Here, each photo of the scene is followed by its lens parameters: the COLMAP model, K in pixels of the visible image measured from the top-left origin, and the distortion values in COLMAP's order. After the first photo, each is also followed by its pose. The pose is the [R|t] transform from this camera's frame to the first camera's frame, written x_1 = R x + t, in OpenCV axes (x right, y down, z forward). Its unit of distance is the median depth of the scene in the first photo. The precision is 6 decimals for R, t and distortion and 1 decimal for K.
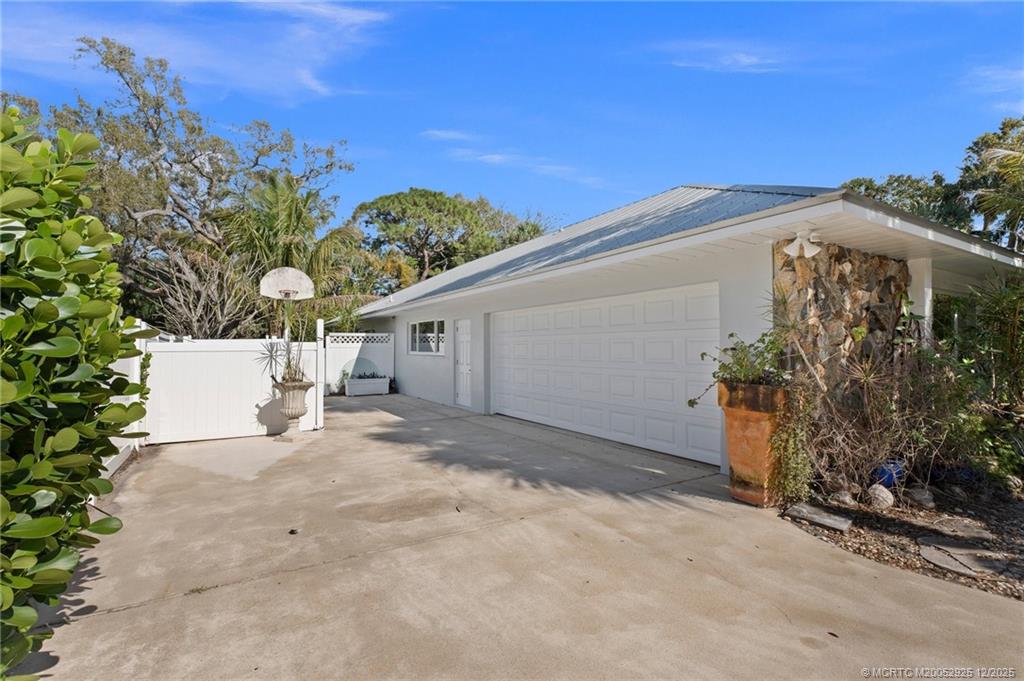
lens RADIAL K [[475.7, 0, 512.0], [0, 475.7, 340.5], [0, 0, 1]] dist [-0.003600, -0.000639]
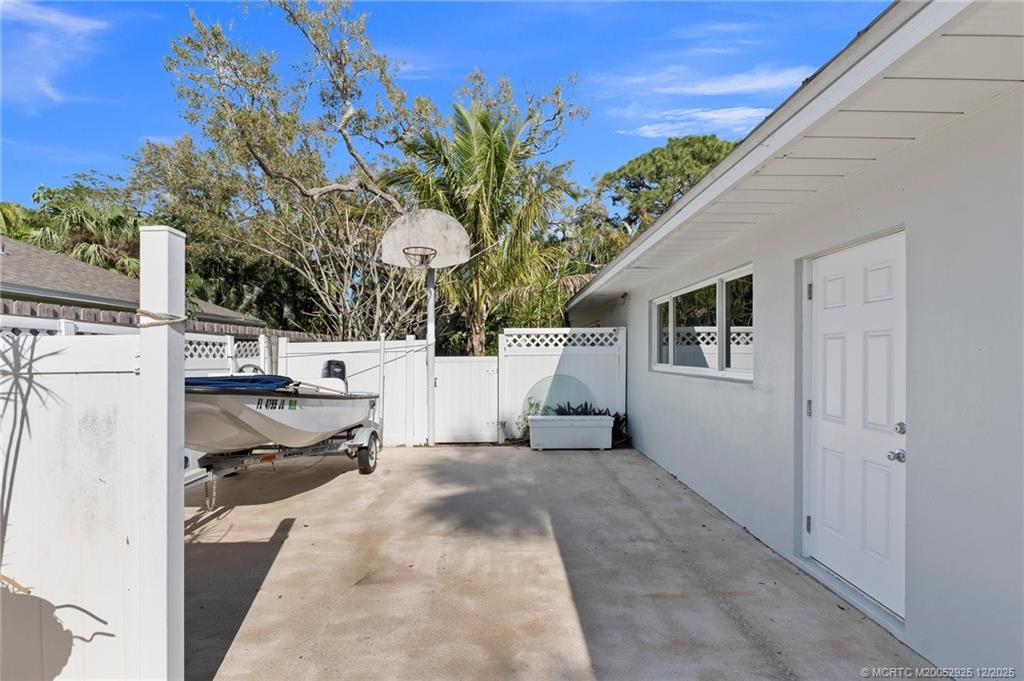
lens RADIAL K [[486.9, 0, 507.7], [0, 486.9, 361.3], [0, 0, 1]] dist [-0.001088, -0.000162]
pose [[0.858750, 0.006055, -0.512360, -0.093095], [0.008925, 0.999602, 0.026771, 0.006498], [0.512318, -0.027562, 0.858353, 0.509001]]
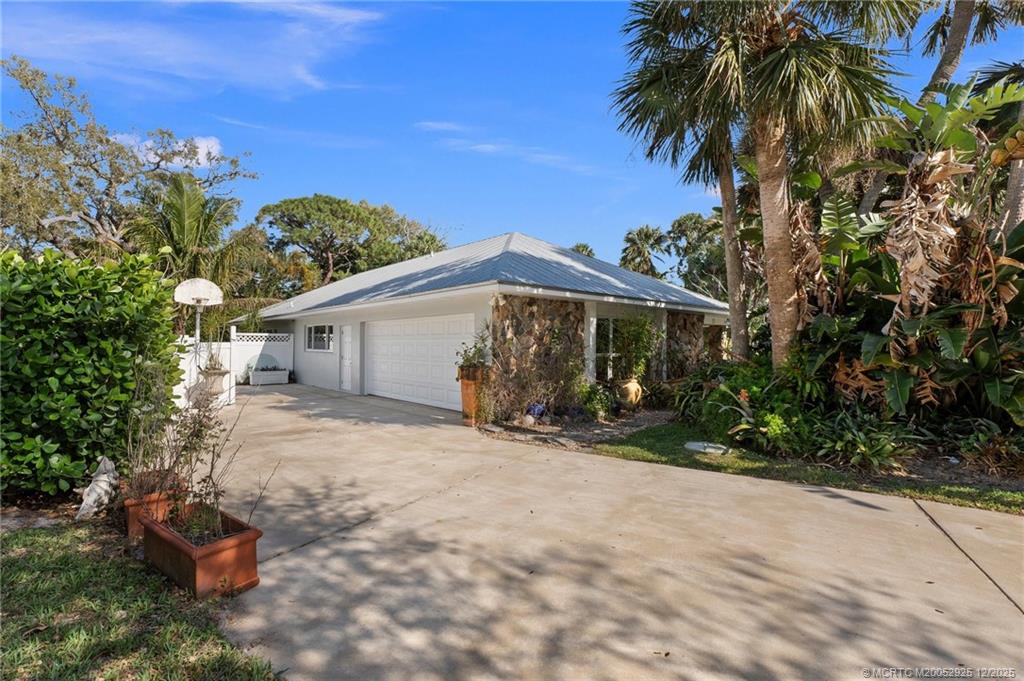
lens RADIAL K [[475.7, 0, 512.0], [0, 475.7, 340.5], [0, 0, 1]] dist [-0.003600, -0.000639]
pose [[0.984692, 0.010349, 0.173997, 0.091647], [-0.011342, 0.999925, 0.004713, -0.010005], [-0.173936, -0.006615, 0.984735, -0.294858]]
